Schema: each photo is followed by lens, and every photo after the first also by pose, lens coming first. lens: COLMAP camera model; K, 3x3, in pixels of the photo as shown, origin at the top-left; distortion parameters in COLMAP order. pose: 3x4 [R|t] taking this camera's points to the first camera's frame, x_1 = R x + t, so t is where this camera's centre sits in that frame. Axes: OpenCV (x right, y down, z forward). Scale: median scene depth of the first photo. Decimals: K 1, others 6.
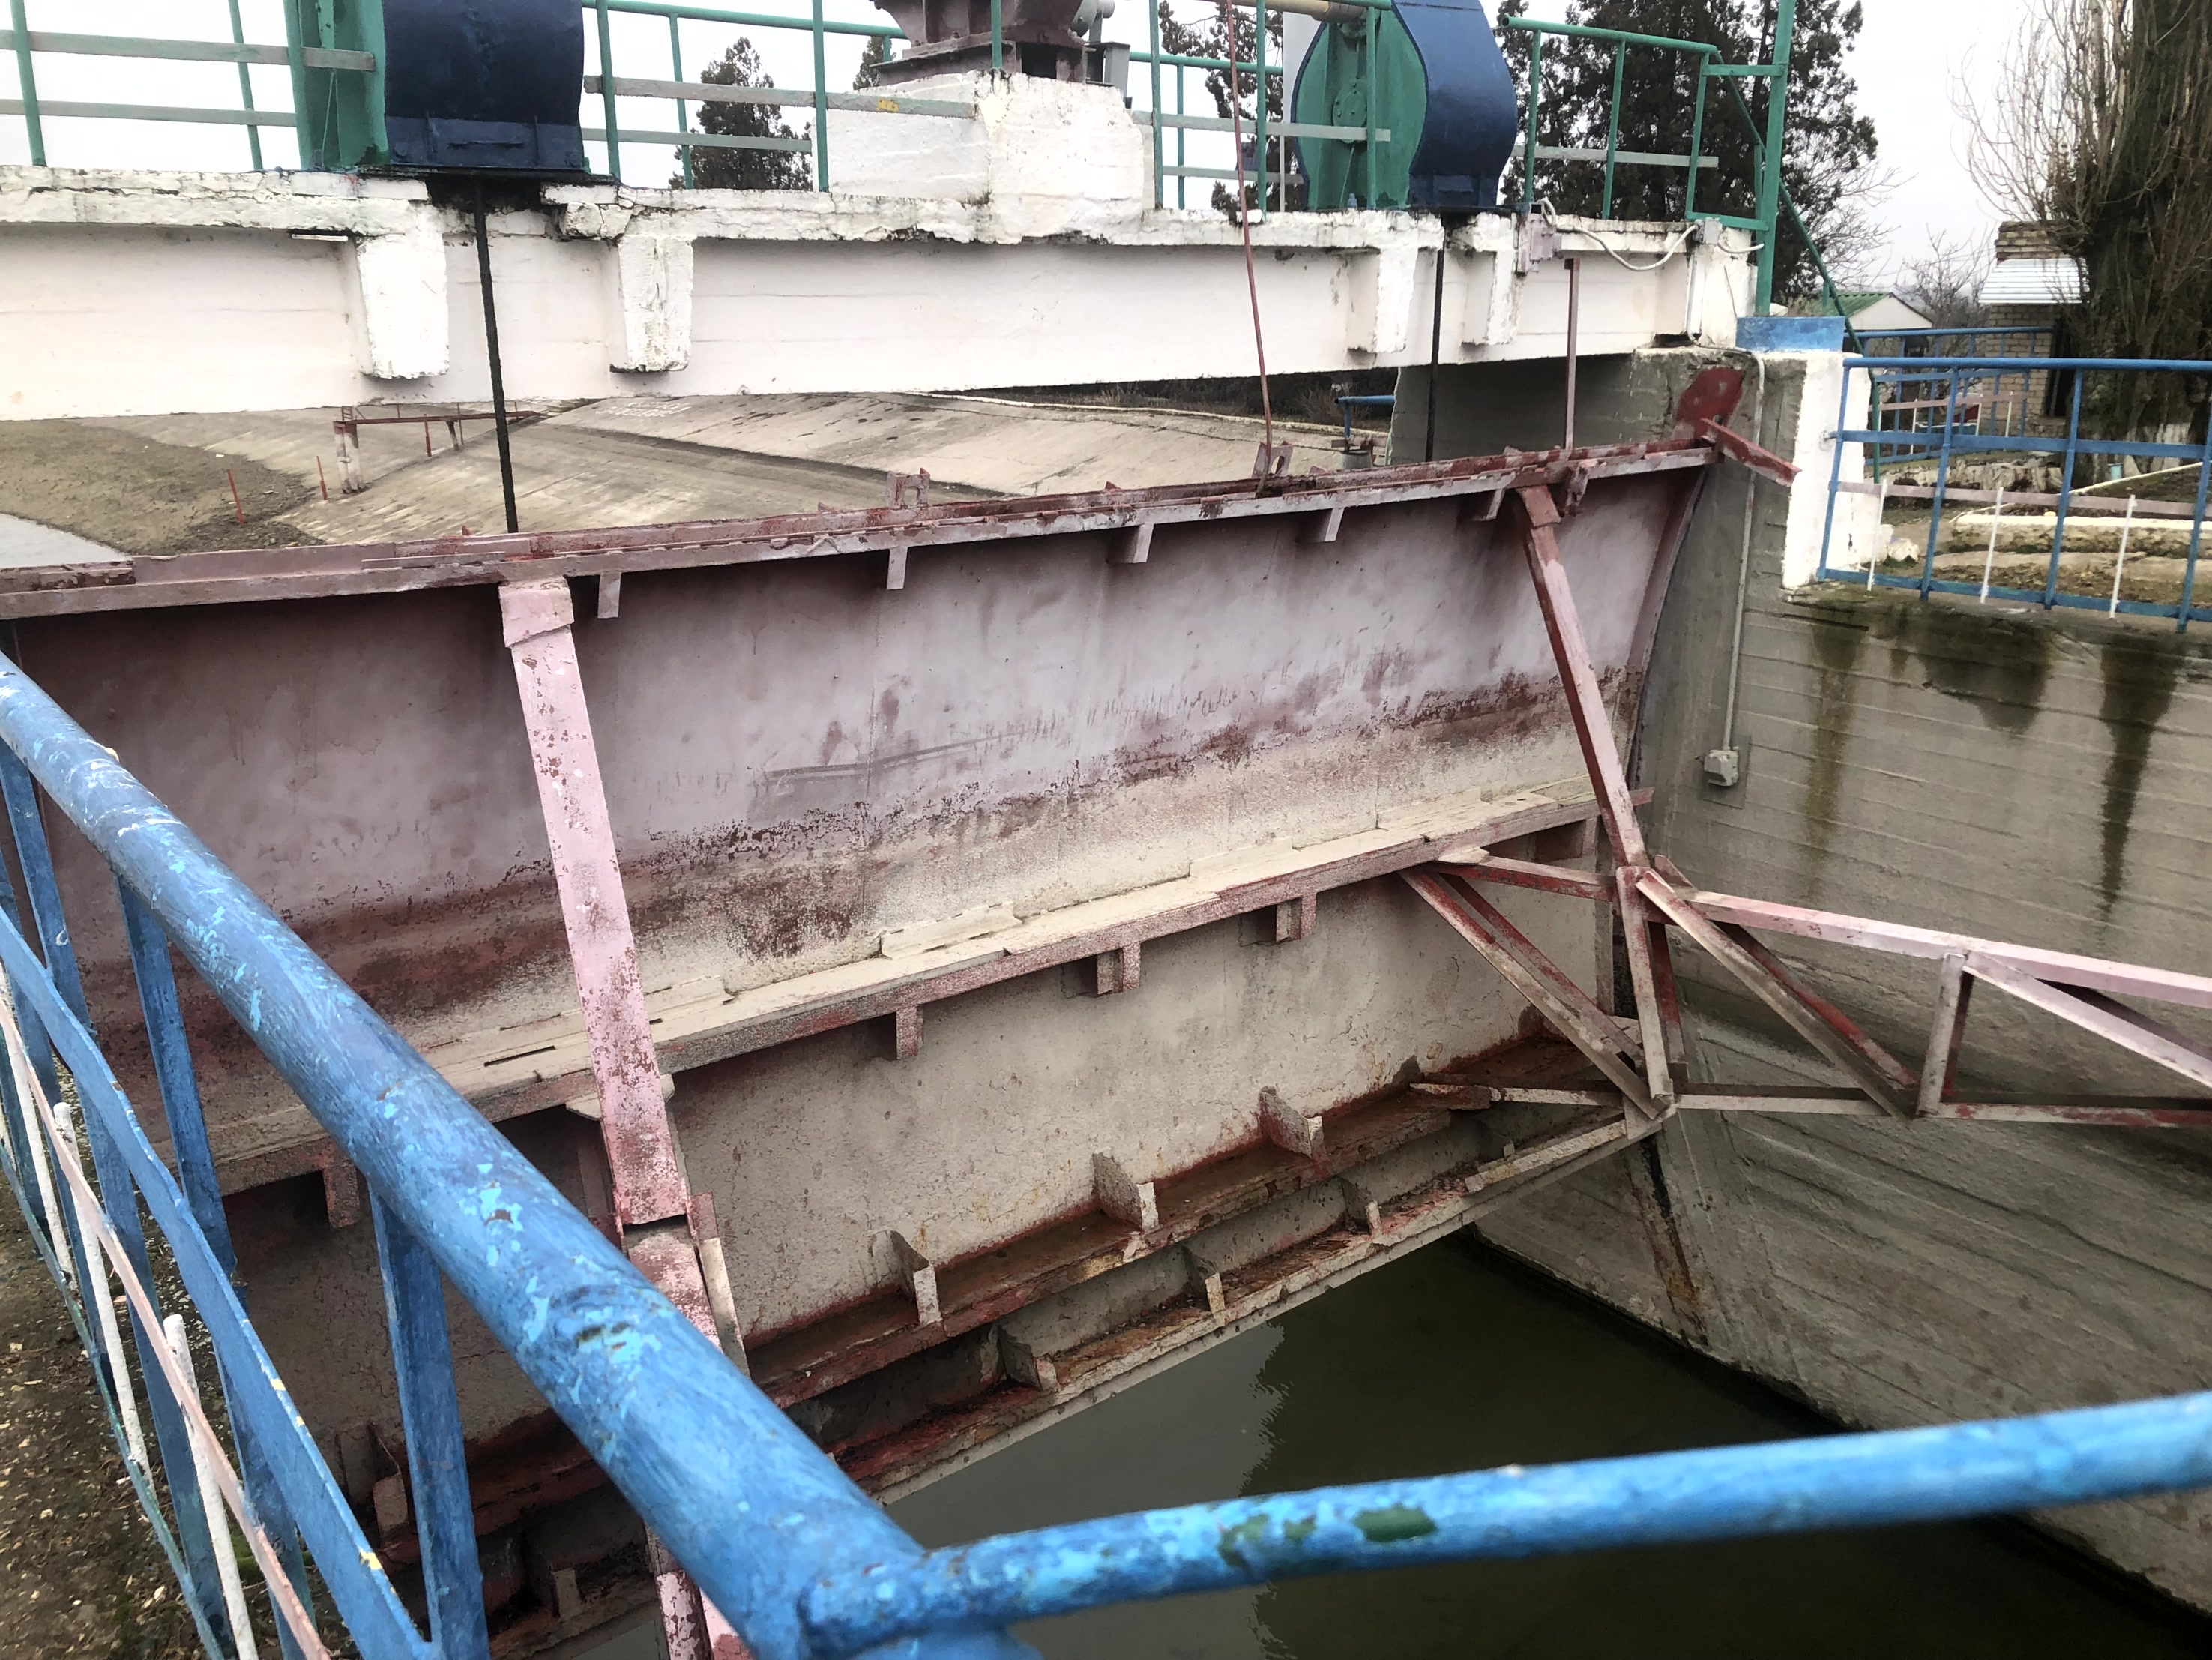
lens RADIAL K [[1804.0, 0, 1100.0], [0, 1804.0, 838.7], [0, 0, 1]] dist [0.019769, -0.011199]
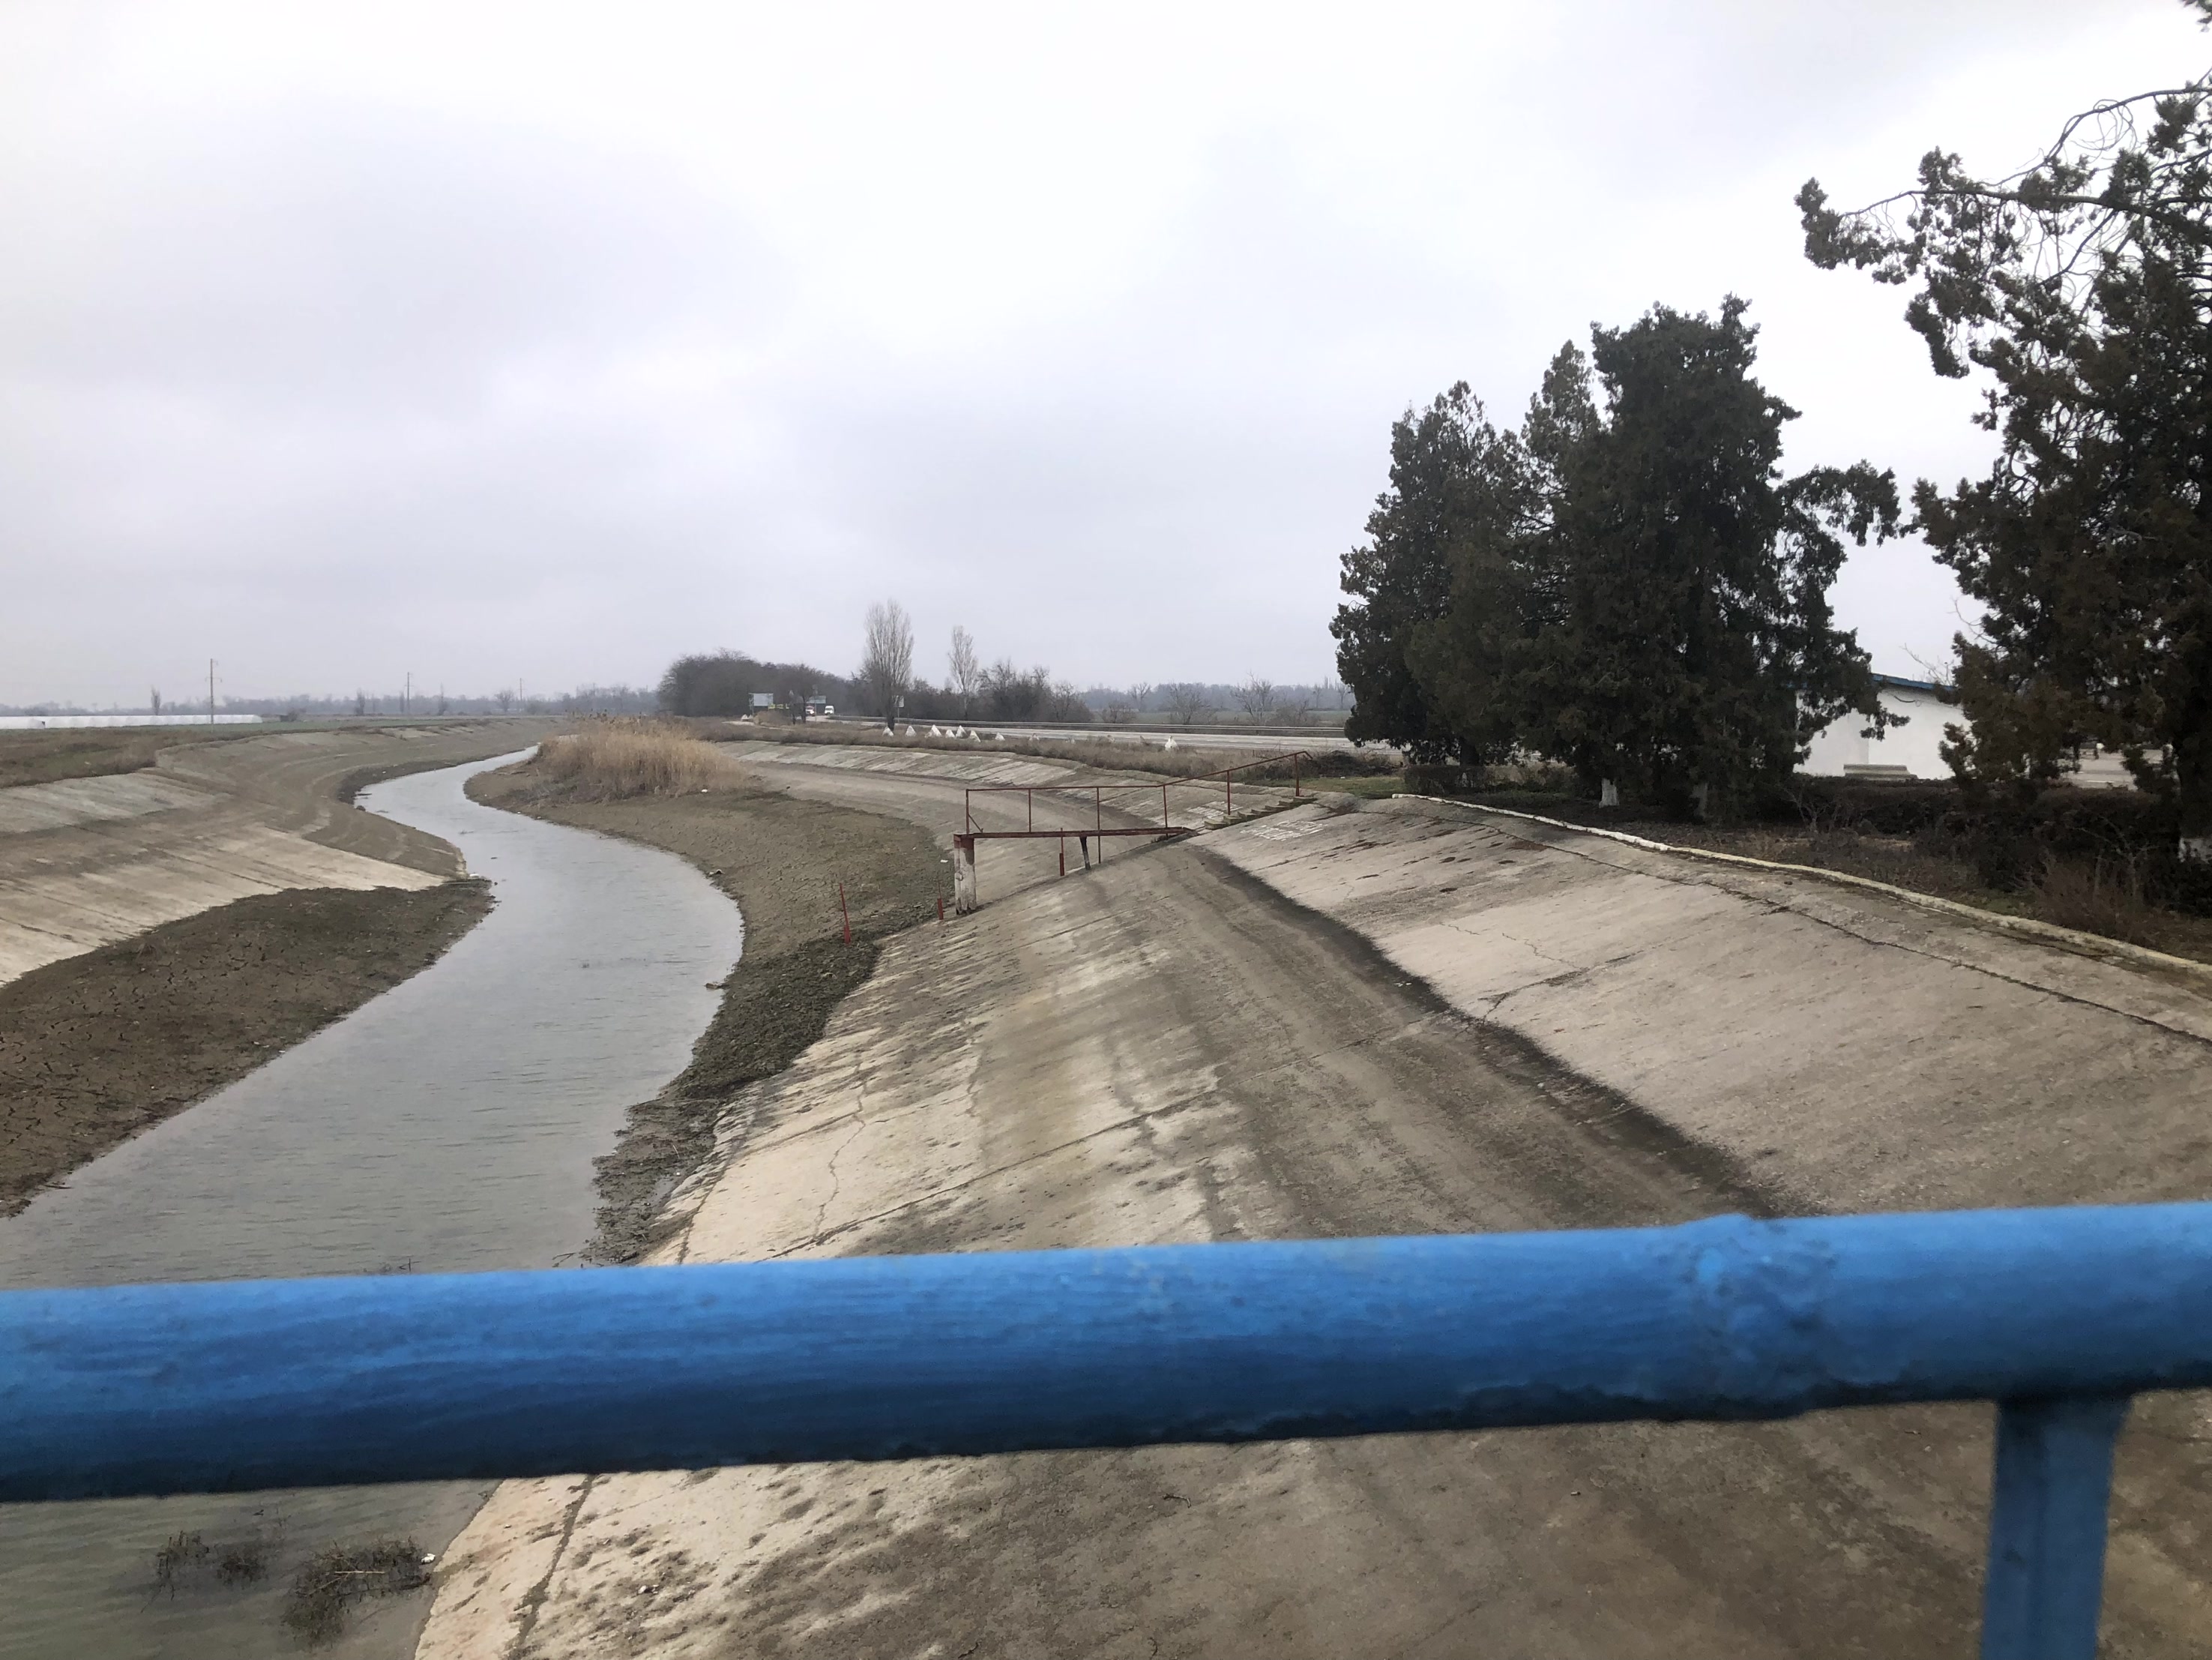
lens RADIAL K [[1794.6, 0, 1106.4], [0, 1794.6, 906.9], [0, 0, 1]] dist [0.002050, -0.001013]
pose [[0.837748, 0.055268, -0.543253, 0.597251], [-0.150927, 0.979545, -0.133090, -0.456889], [0.524786, 0.193488, 0.828953, 1.617656]]
